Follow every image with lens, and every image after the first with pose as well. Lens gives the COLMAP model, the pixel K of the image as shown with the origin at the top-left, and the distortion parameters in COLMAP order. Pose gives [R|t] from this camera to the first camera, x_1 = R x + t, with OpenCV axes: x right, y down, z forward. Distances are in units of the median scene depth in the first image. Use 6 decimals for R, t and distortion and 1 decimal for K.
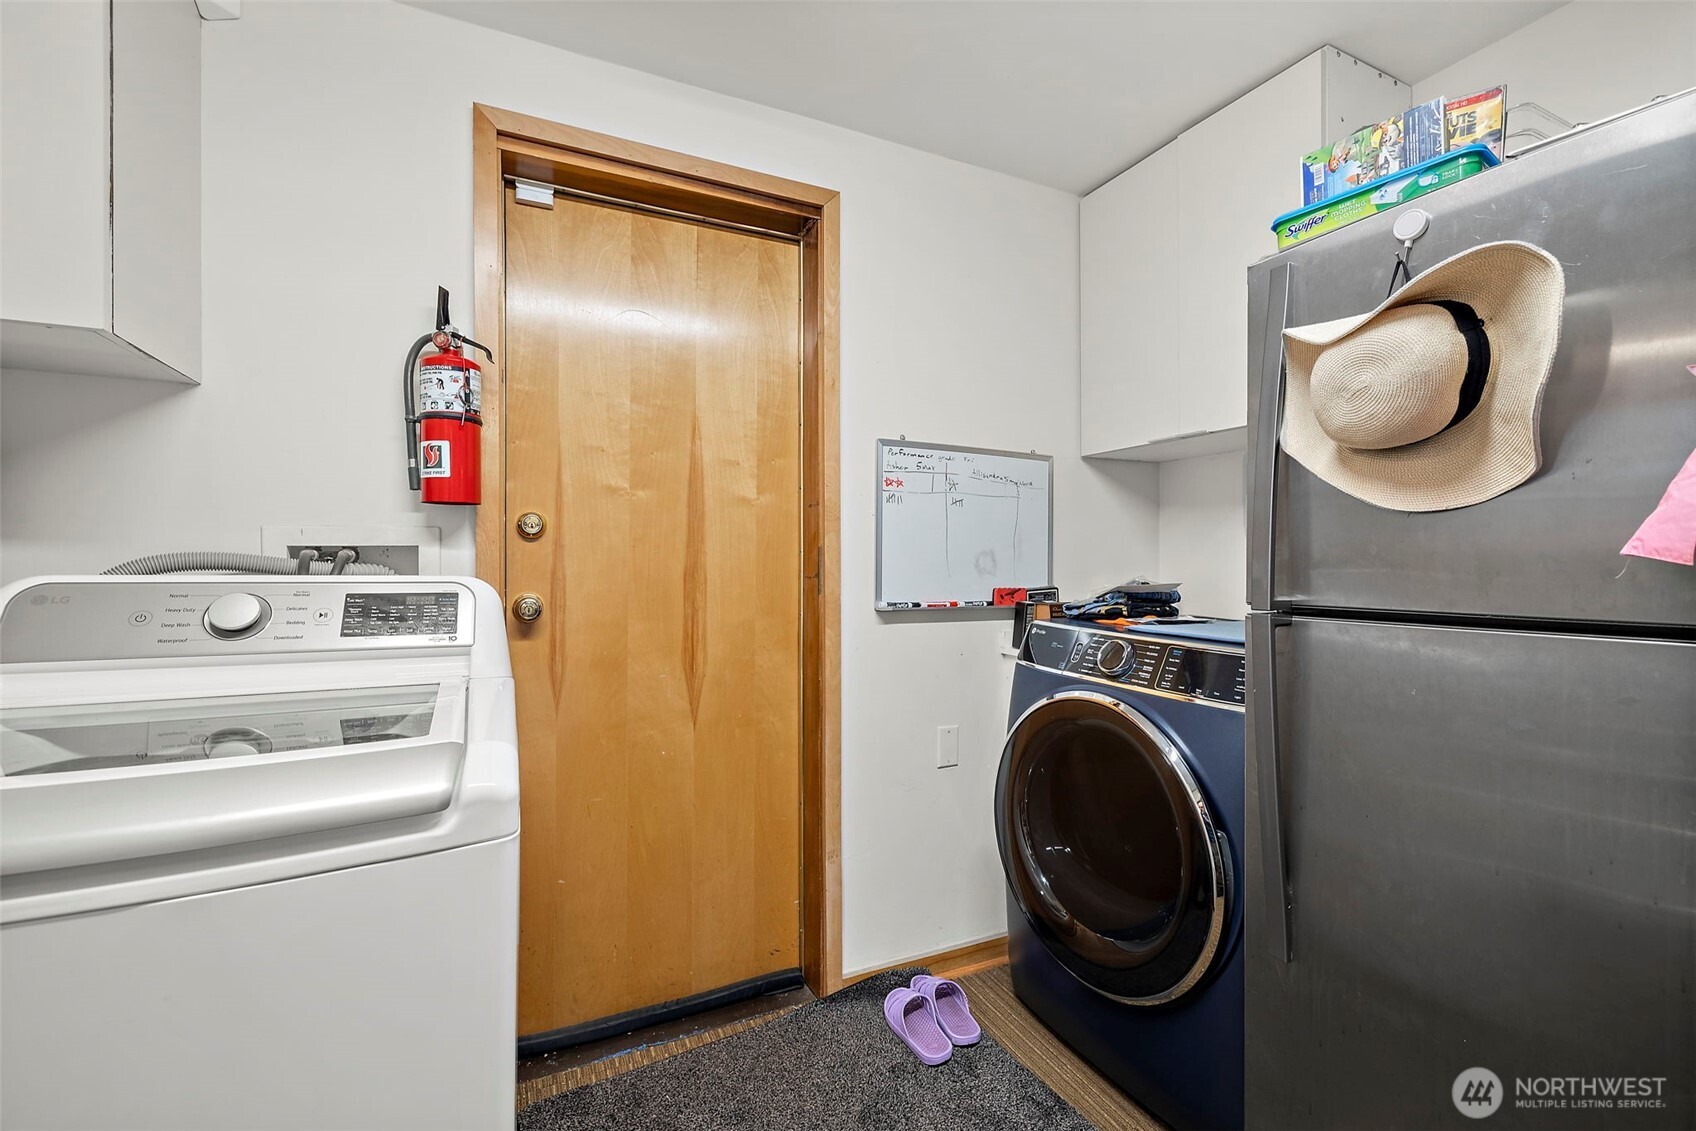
lens RADIAL K [[719.9, 0, 848.0], [0, 719.9, 565.5], [0, 0, 1]] dist [-0.000373, 0.000137]
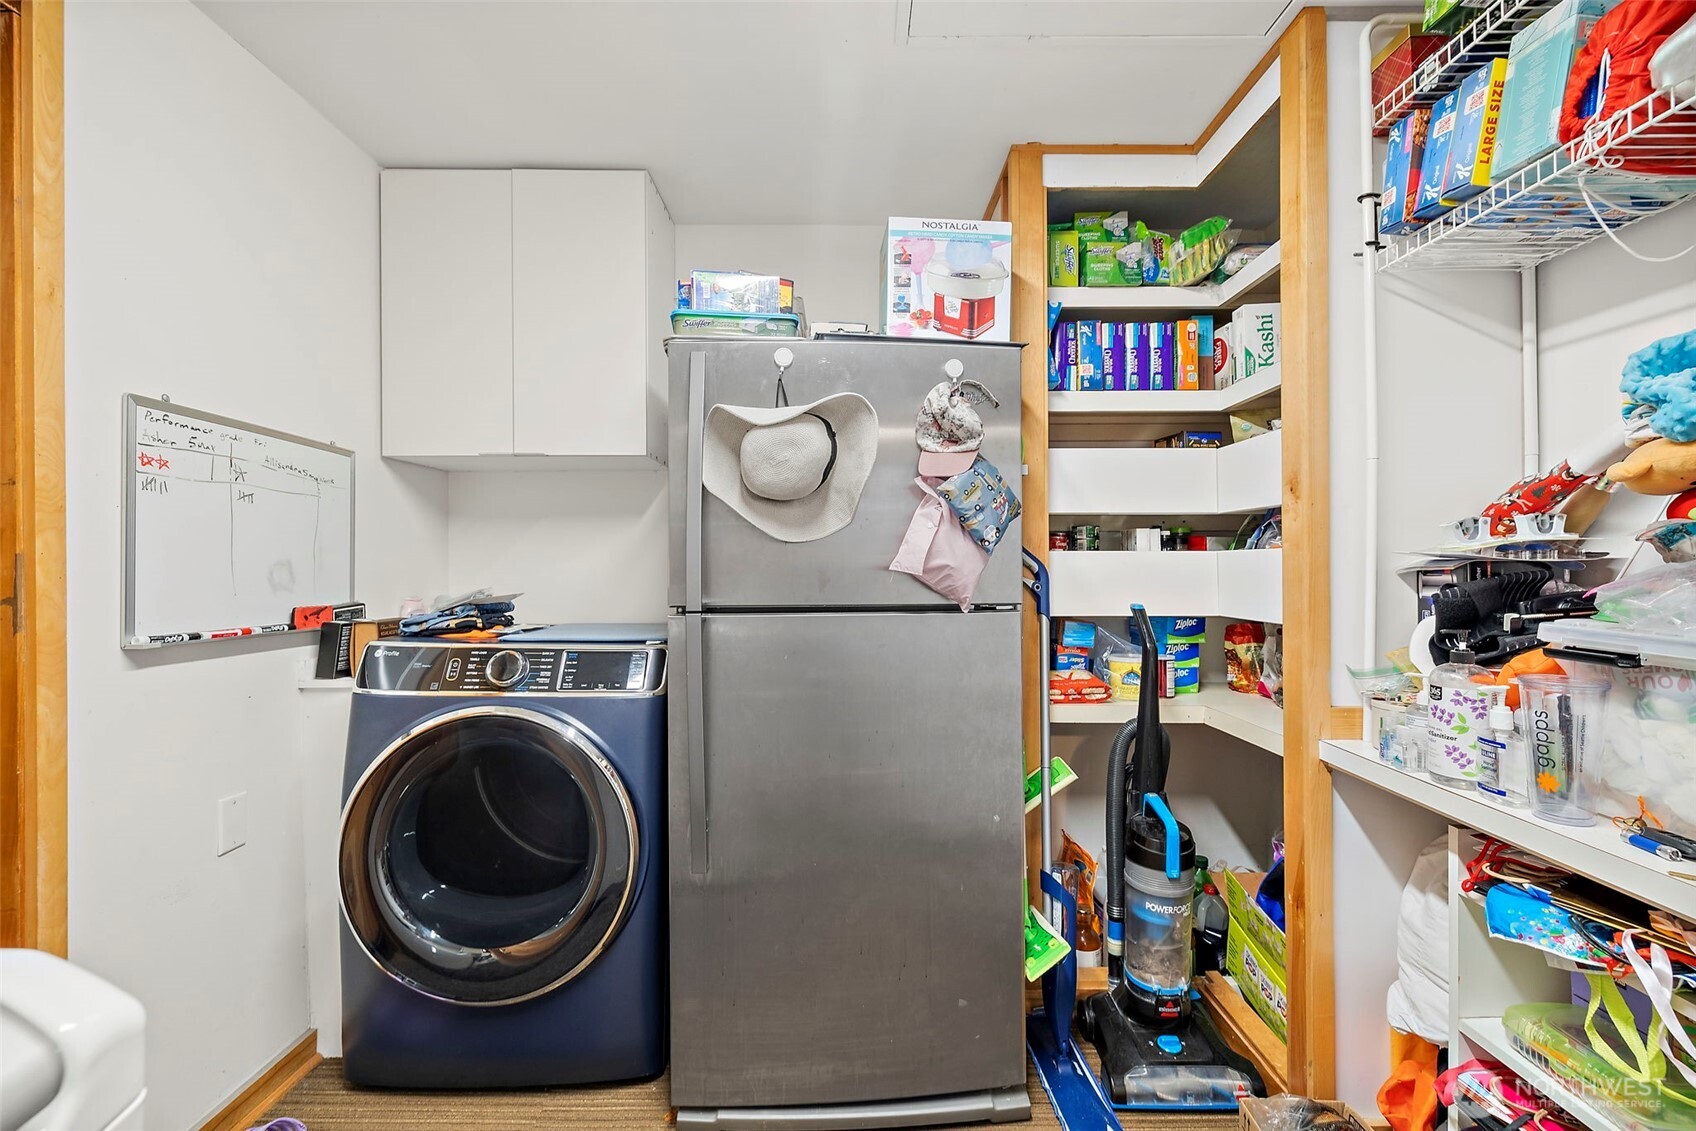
lens RADIAL K [[717.5, 0, 852.1], [0, 717.5, 567.1], [0, 0, 1]] dist [0.000149, 0.000206]
pose [[0.422816, -0.002163, 0.906213, -0.279103], [0.007974, 0.999967, -0.001334, -0.008069], [-0.906181, 0.007790, 0.422819, 0.106438]]
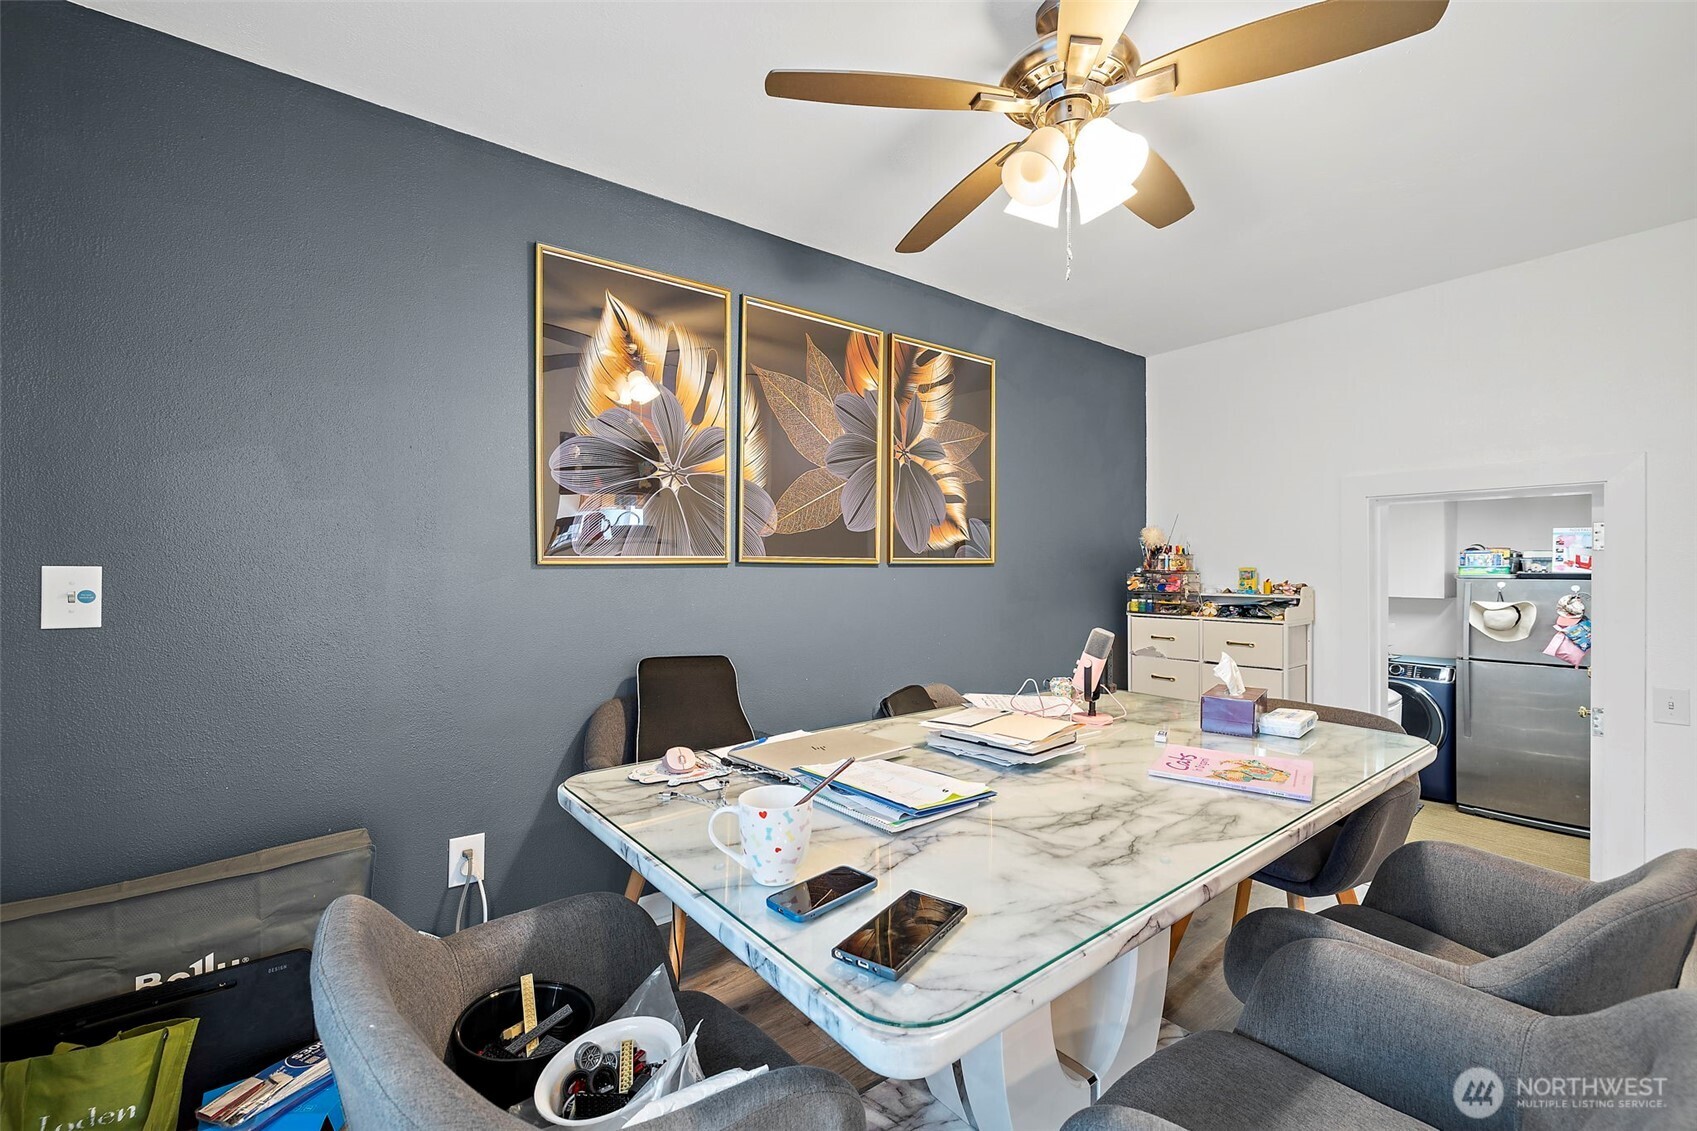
lens RADIAL K [[718.0, 0, 852.6], [0, 718.0, 567.2], [0, 0, 1]] dist [0.000149, 0.000206]
pose [[0.974069, 0.002055, 0.226242, -2.525902], [-0.001122, 0.999990, -0.004250, -0.296243], [-0.226248, 0.003886, 0.974062, -1.533239]]
